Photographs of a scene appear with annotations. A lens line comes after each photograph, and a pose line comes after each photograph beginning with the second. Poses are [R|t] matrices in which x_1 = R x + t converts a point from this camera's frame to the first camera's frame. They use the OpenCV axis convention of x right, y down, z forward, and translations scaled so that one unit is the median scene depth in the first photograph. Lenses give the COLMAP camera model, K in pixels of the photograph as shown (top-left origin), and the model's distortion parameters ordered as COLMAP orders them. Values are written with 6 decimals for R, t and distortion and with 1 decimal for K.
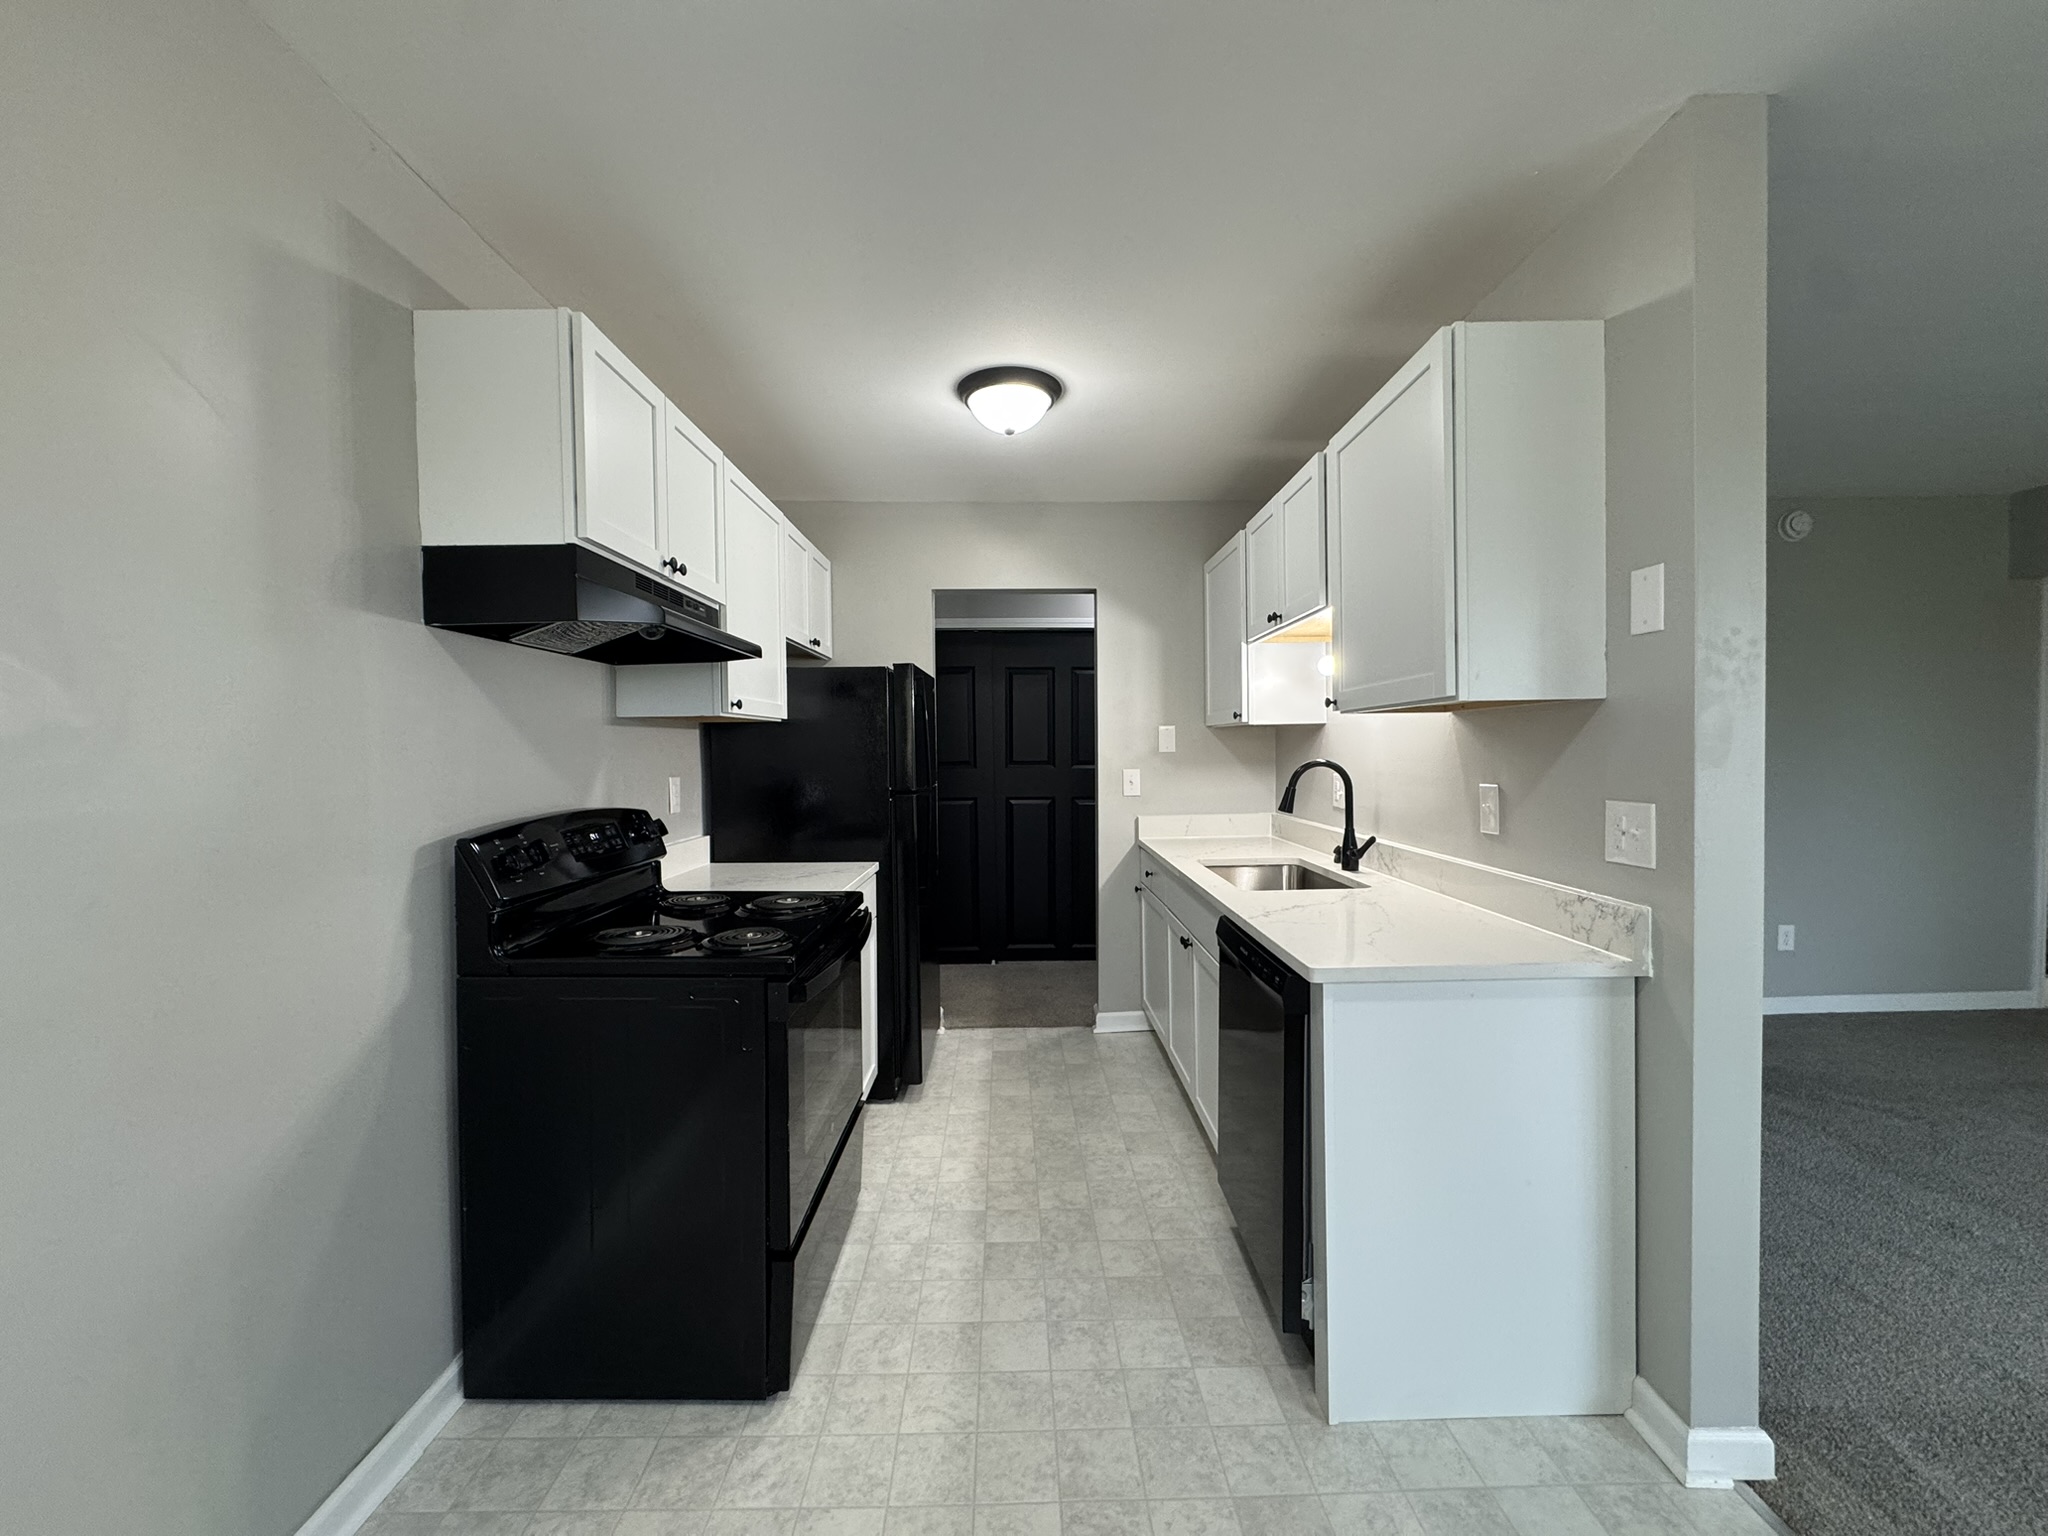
lens RADIAL K [[815.2, 0, 1025.1], [0, 815.2, 762.3], [0, 0, 1]] dist [0.003372, 0.000121]
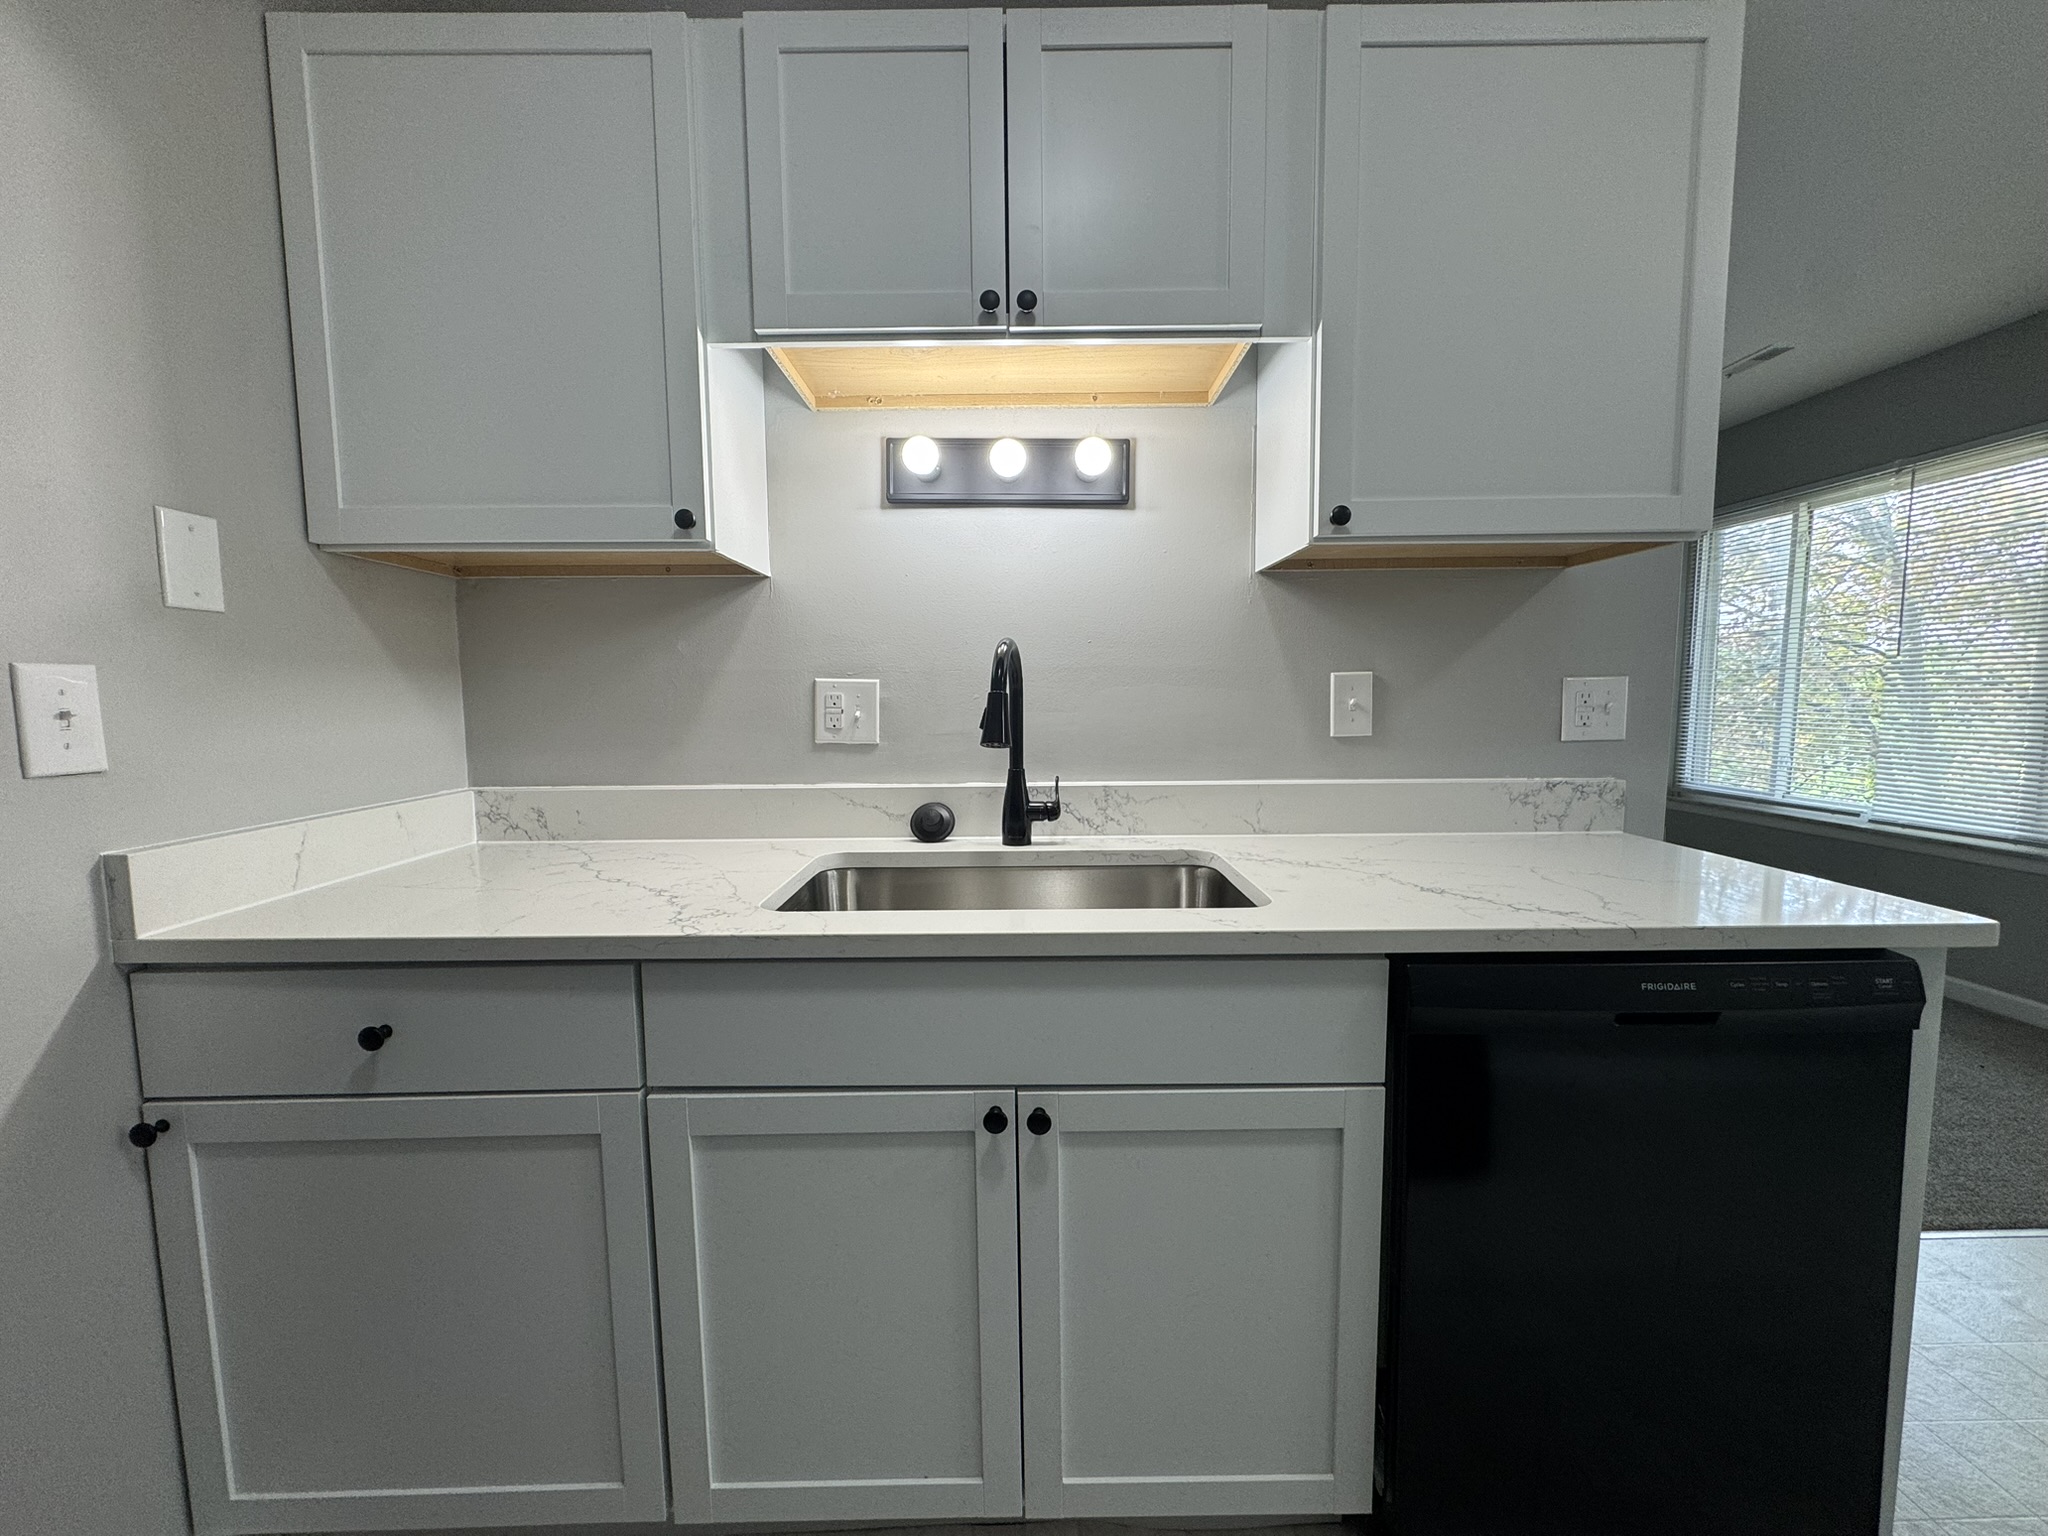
lens RADIAL K [[815.2, 0, 1023.6], [0, 815.2, 770.6], [0, 0, 1]] dist [0.003372, 0.000121]
pose [[0.007344, -0.074325, 0.997207, -0.198142], [0.026401, 0.996901, 0.074108, 0.053730], [-0.999624, 0.025783, 0.009283, 1.288832]]
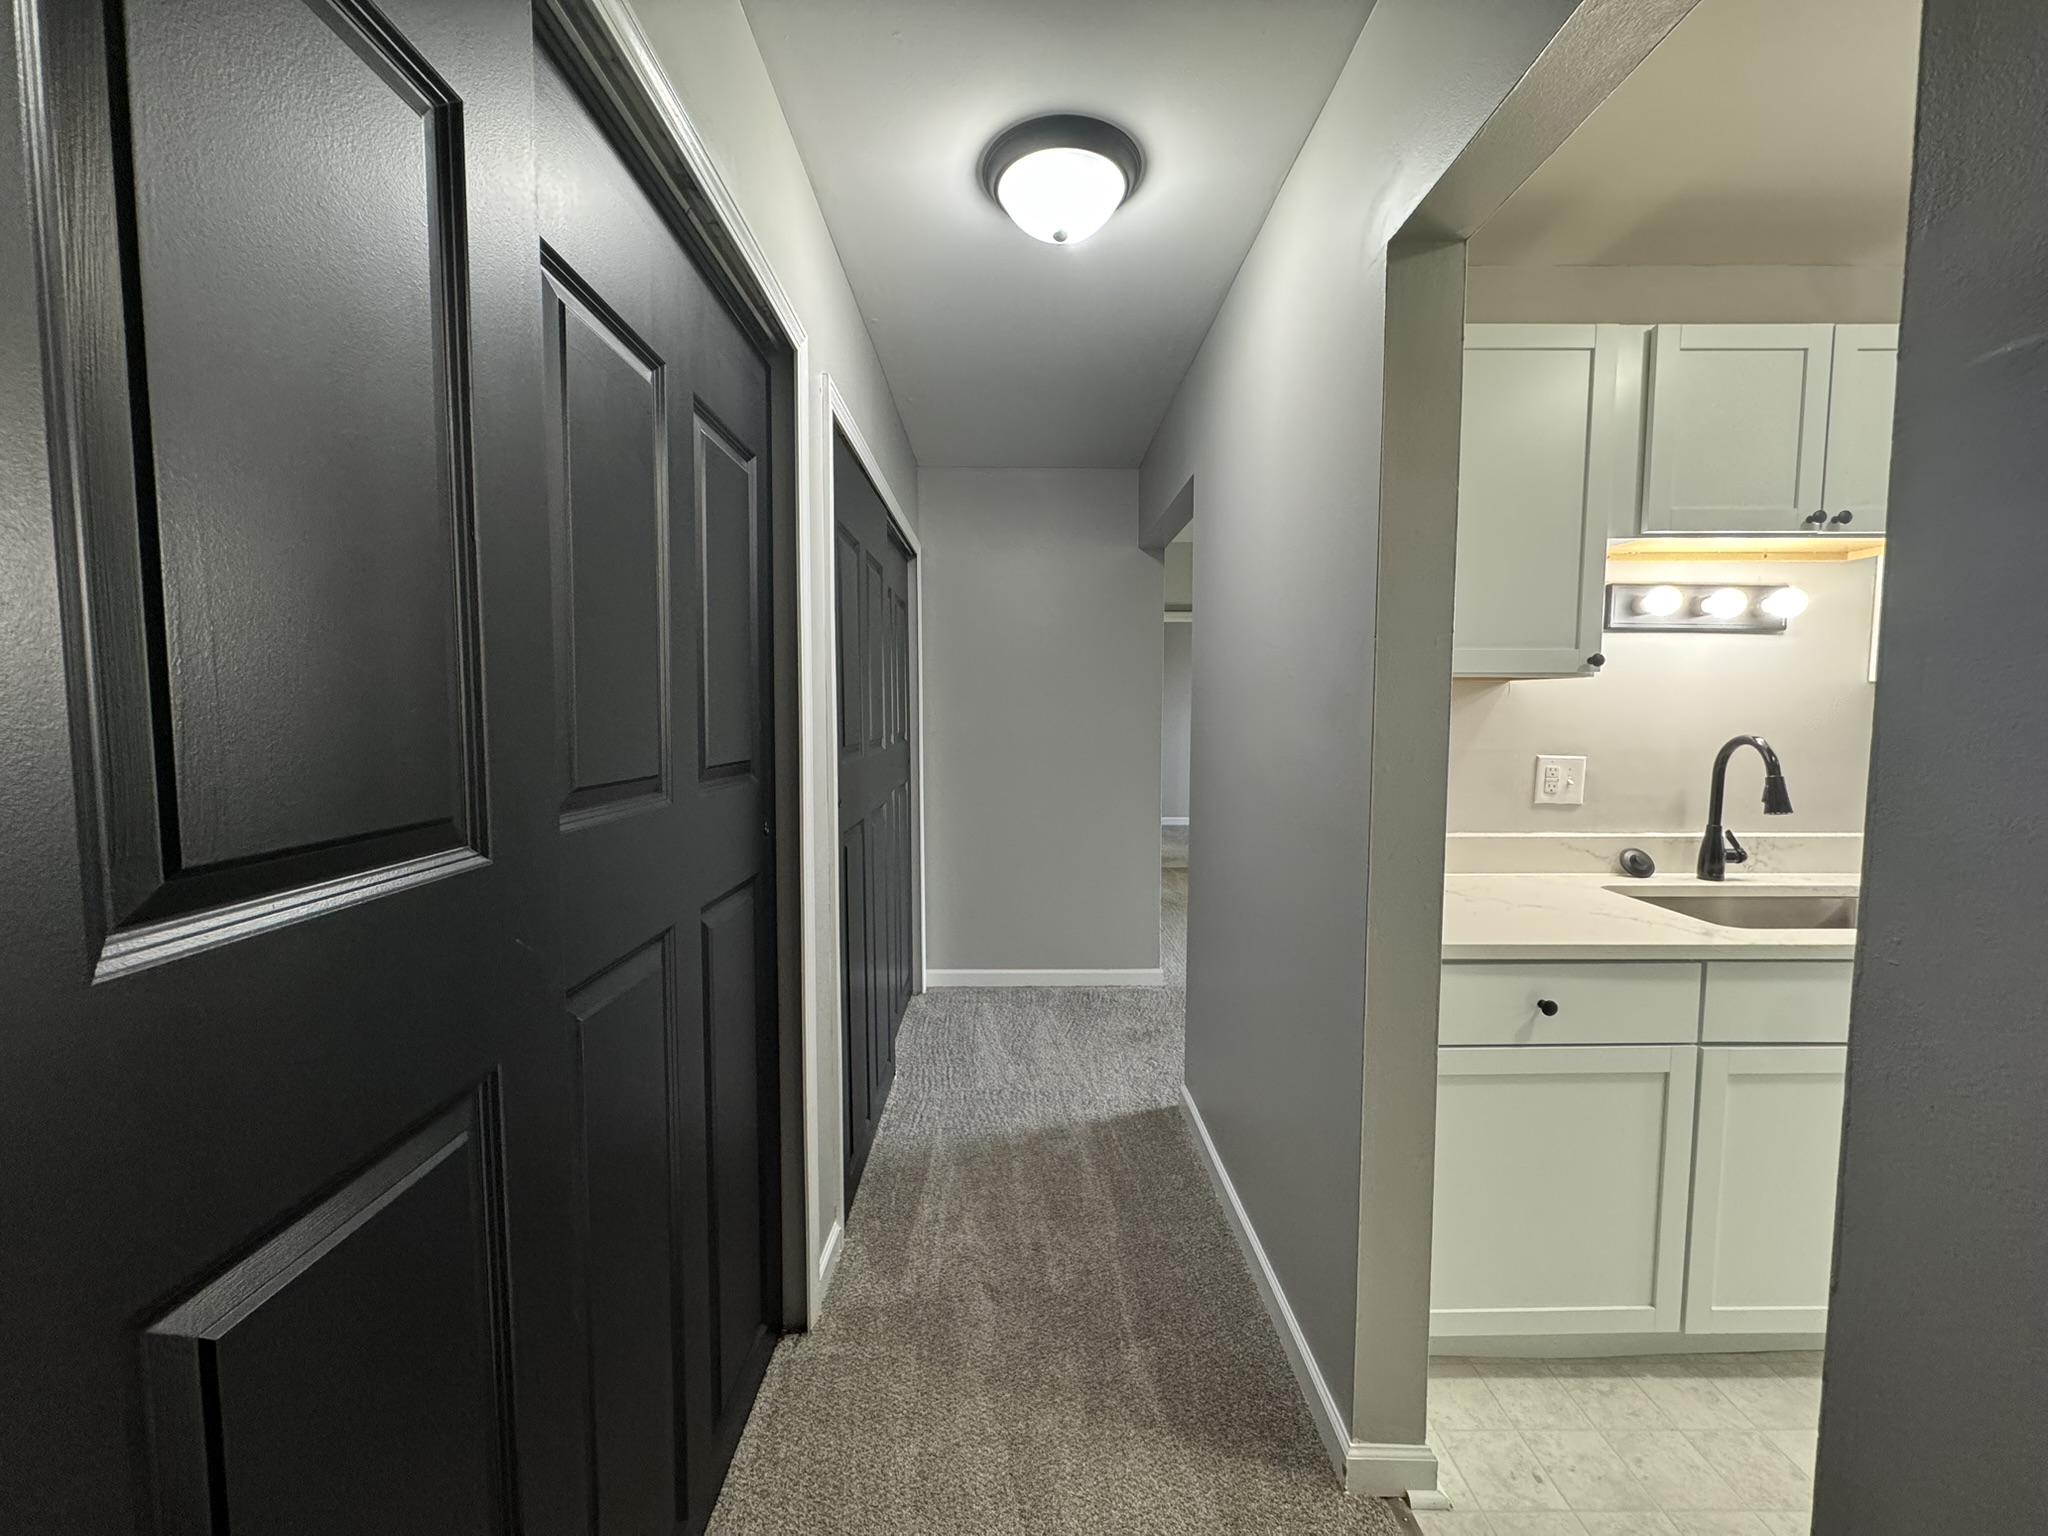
lens RADIAL K [[815.2, 0, 1020.5], [0, 815.2, 771.5], [0, 0, 1]] dist [0.003372, 0.000121]
pose [[-0.002416, -0.059363, 0.998234, -0.459968], [0.018253, 0.998068, 0.059397, -0.031990], [-0.999830, 0.018364, -0.001328, 2.126872]]
